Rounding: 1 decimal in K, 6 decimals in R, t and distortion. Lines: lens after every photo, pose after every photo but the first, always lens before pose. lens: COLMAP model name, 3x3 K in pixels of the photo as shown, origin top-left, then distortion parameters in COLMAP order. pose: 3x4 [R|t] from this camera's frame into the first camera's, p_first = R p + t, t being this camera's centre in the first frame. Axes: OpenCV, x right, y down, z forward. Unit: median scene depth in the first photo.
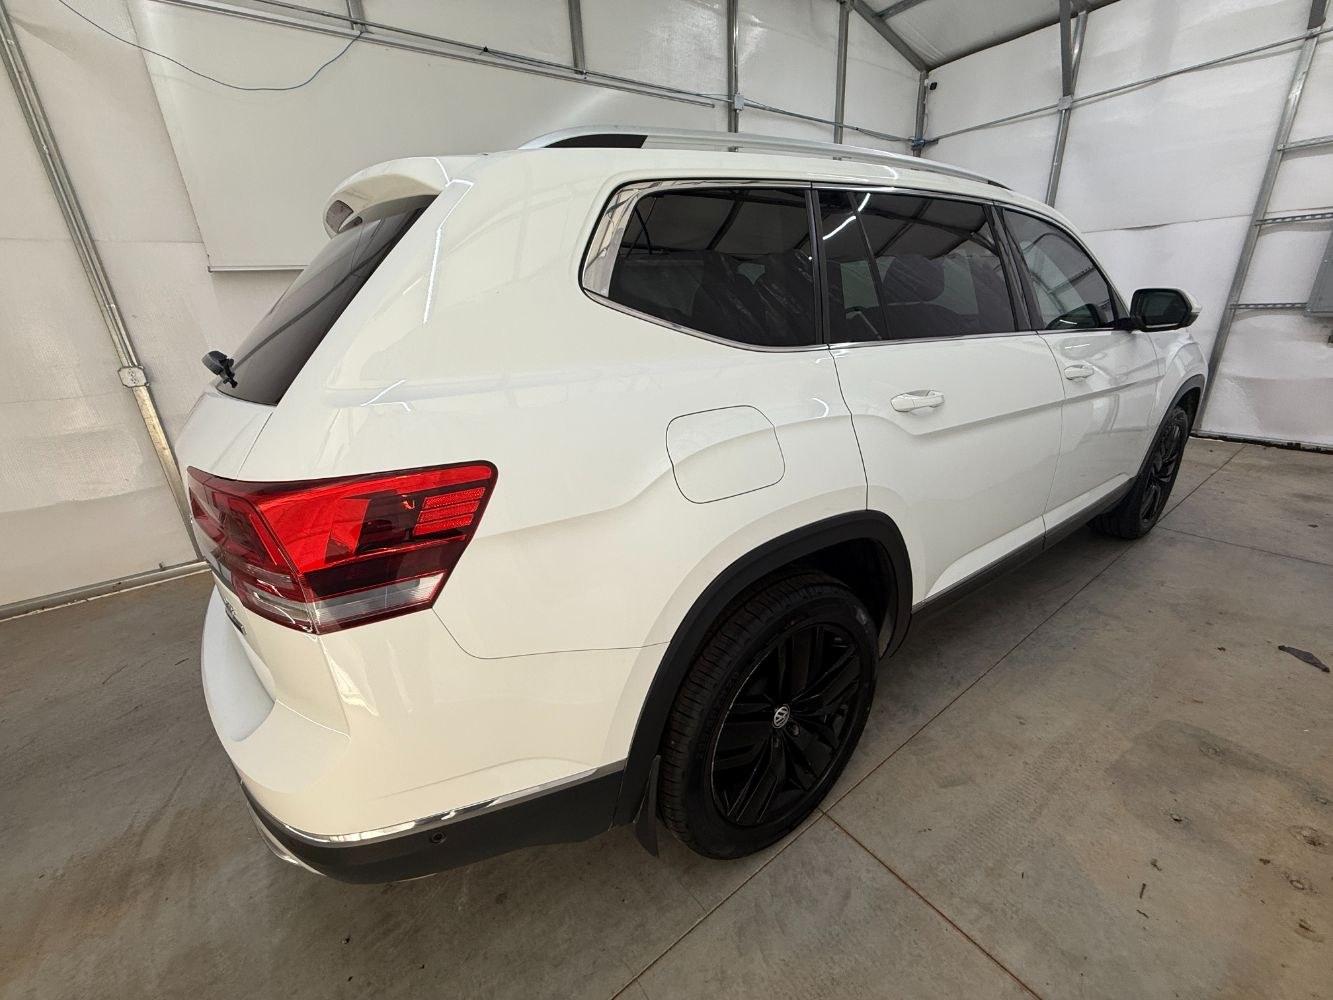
lens RADIAL K [[529.3, 0, 662.6], [0, 529.3, 499.9], [0, 0, 1]] dist [0.005944, -0.001069]
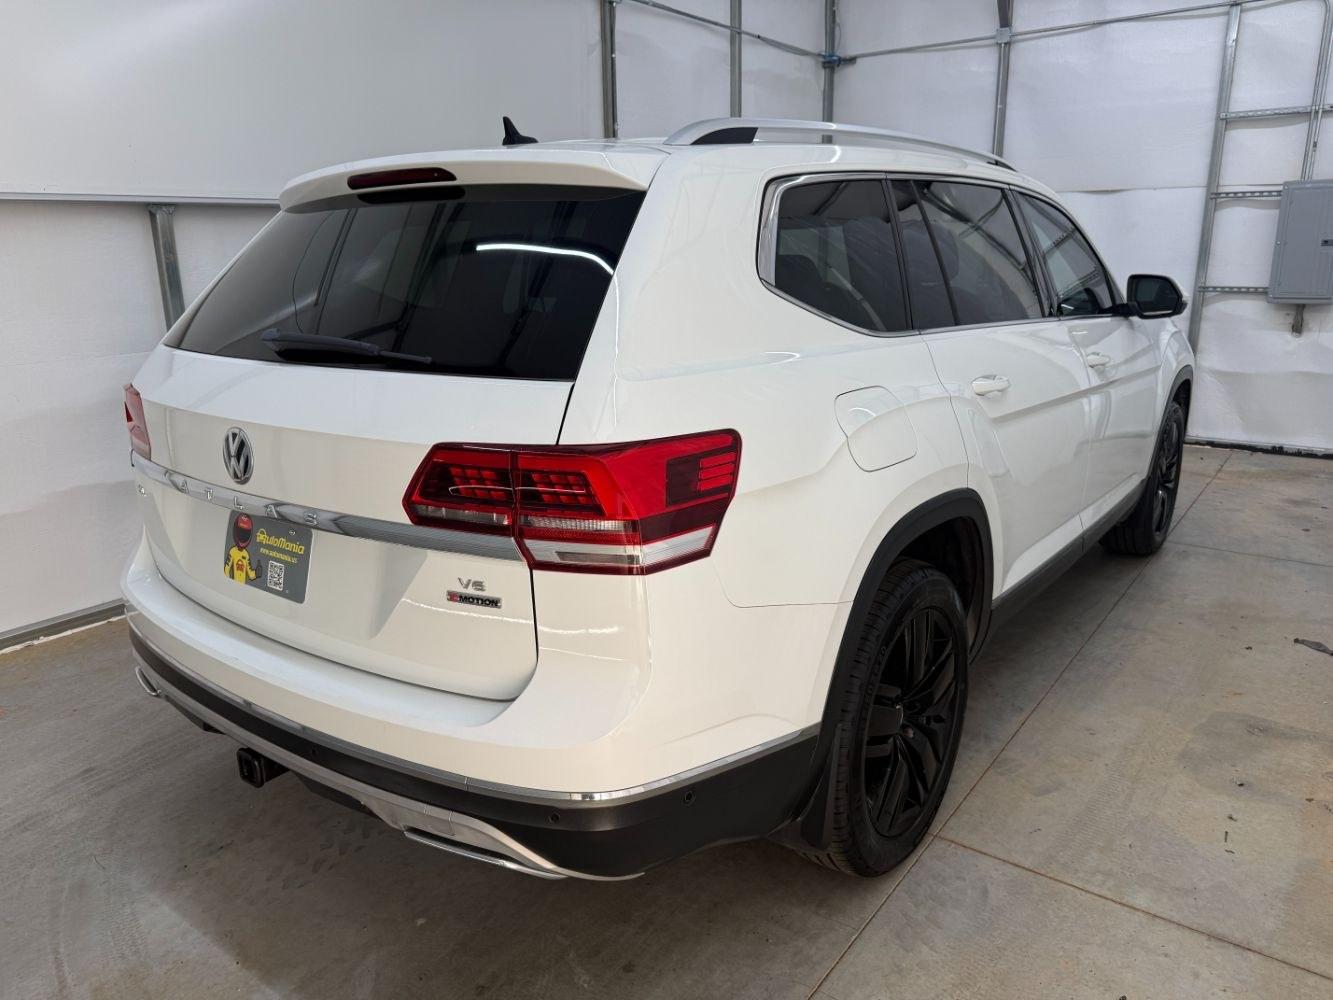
lens RADIAL K [[947.6, 0, 662.3], [0, 947.6, 504.0], [0, 0, 1]] dist [0.033098, -0.031164]
pose [[0.955470, -0.042852, 0.291960, -0.529450], [0.071384, 0.993579, -0.087781, 0.123988], [-0.286324, 0.104713, 0.952394, -0.424644]]
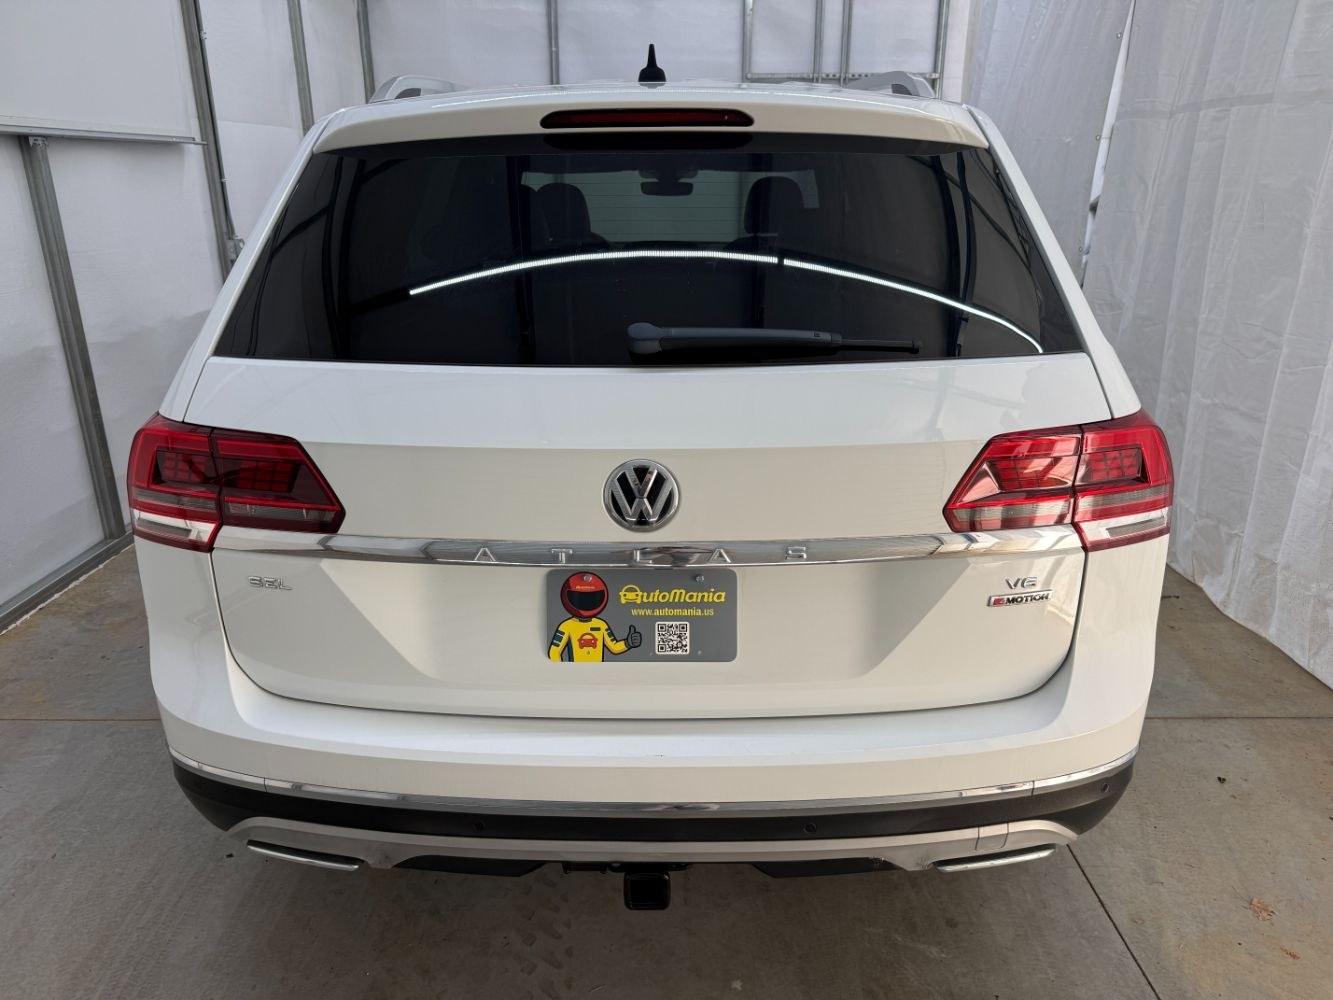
lens RADIAL K [[947.6, 0, 667.6], [0, 947.6, 509.8], [0, 0, 1]] dist [0.033098, -0.031164]
pose [[0.600503, -0.219143, 0.769007, -1.286346], [0.252448, 0.964484, 0.077717, -0.105603], [-0.758726, 0.147465, 0.634498, 0.212259]]
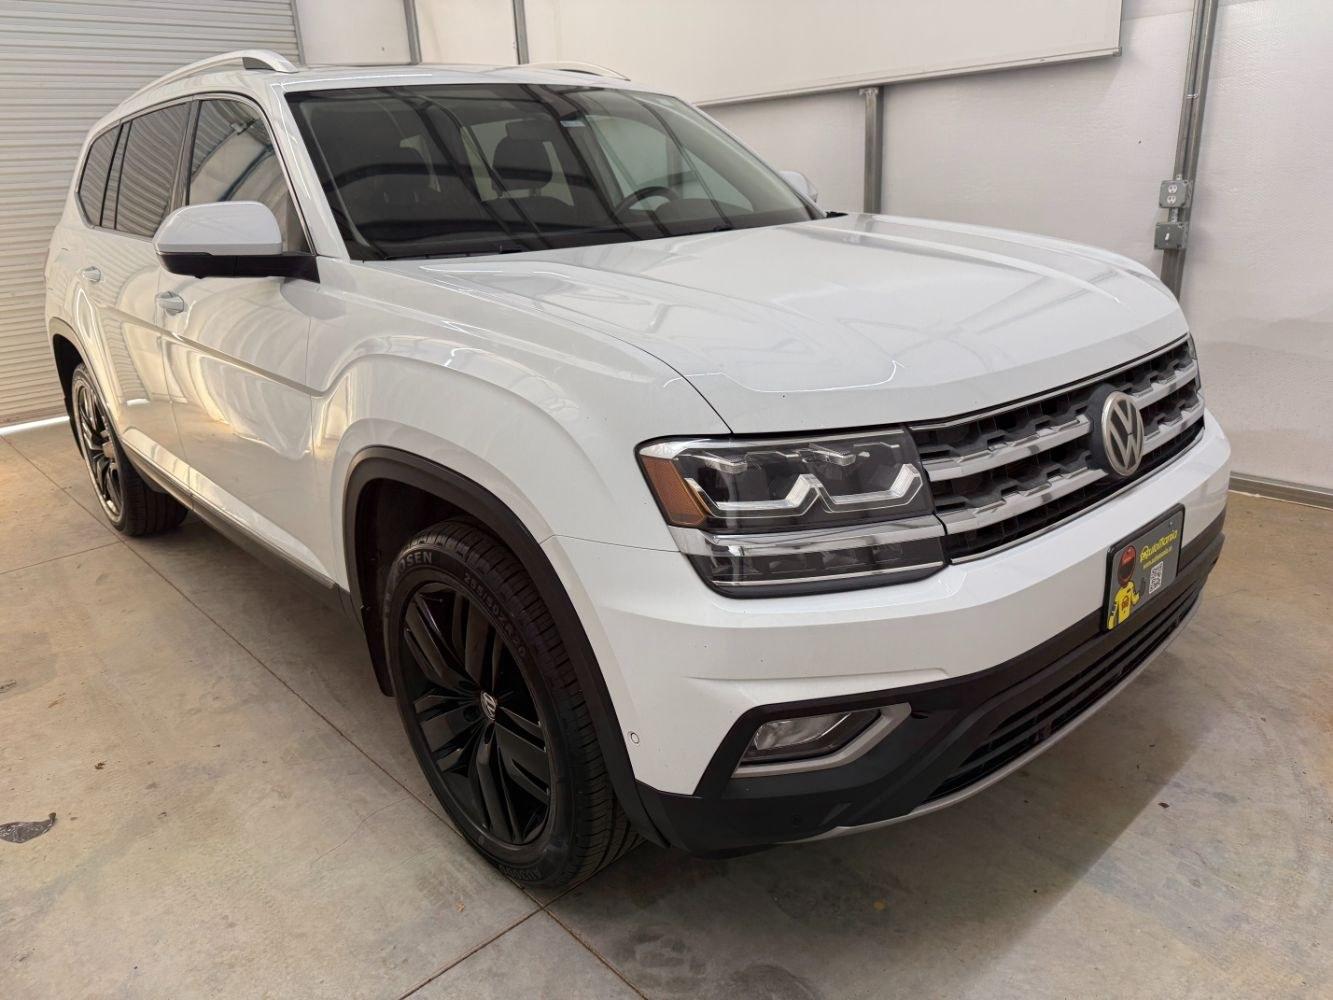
lens RADIAL K [[947.6, 0, 658.7], [0, 947.6, 496.4], [0, 0, 1]] dist [0.033098, -0.031164]
pose [[0.110234, 0.368772, -0.922960, 2.579226], [-0.297576, 0.898267, 0.323365, -0.740190], [0.948313, 0.239005, 0.208757, 1.640364]]
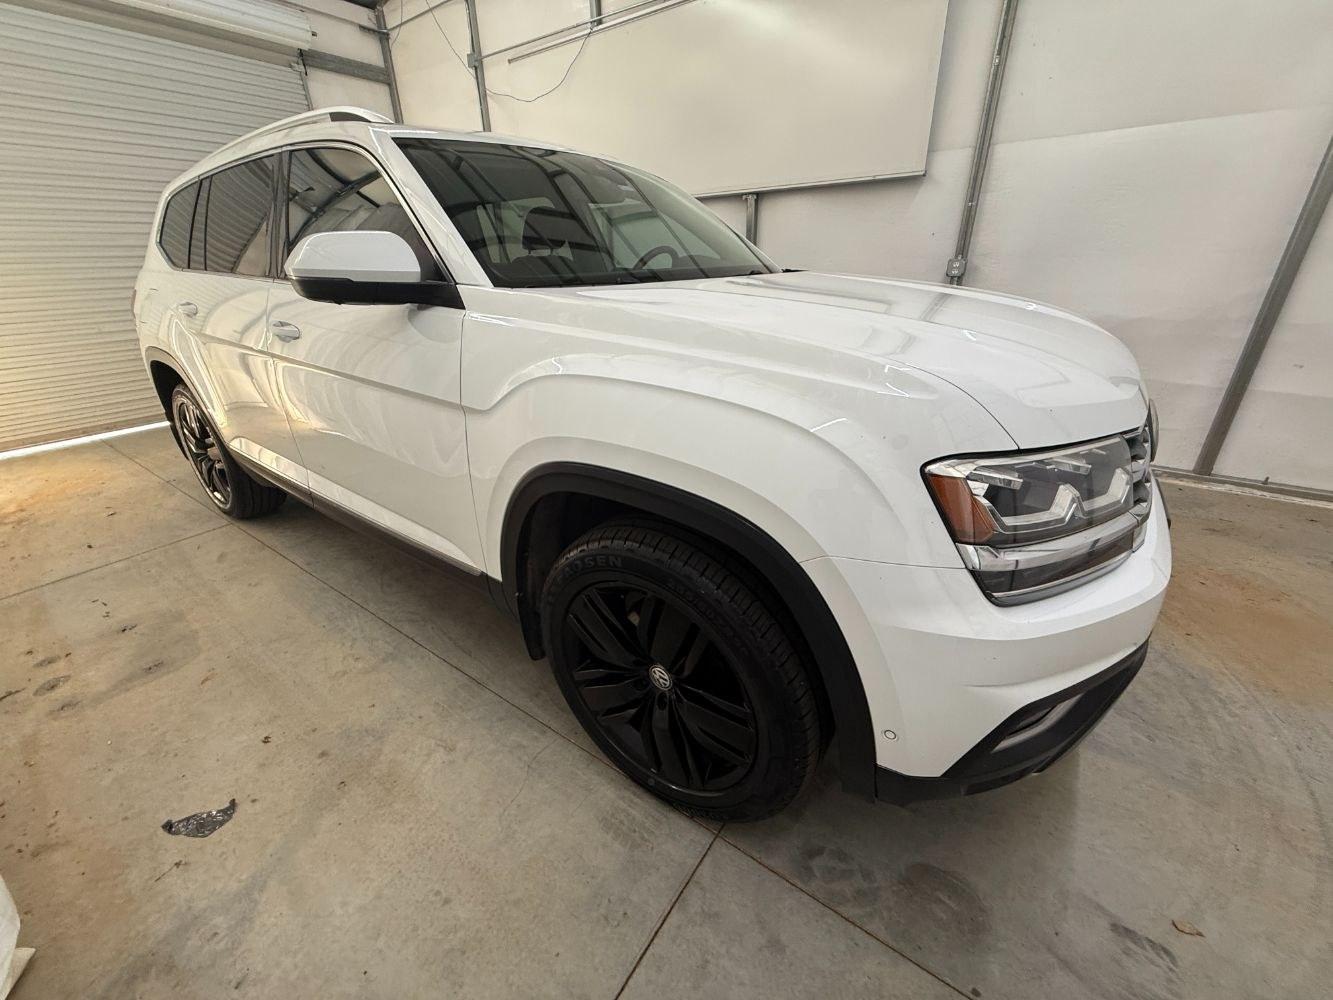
lens RADIAL K [[529.3, 0, 656.1], [0, 529.3, 495.0], [0, 0, 1]] dist [0.005944, -0.001069]
pose [[0.315379, 0.429586, -0.846163, 2.117378], [-0.320912, 0.887416, 0.330920, -0.559016], [0.893058, 0.167178, 0.417731, 1.385722]]
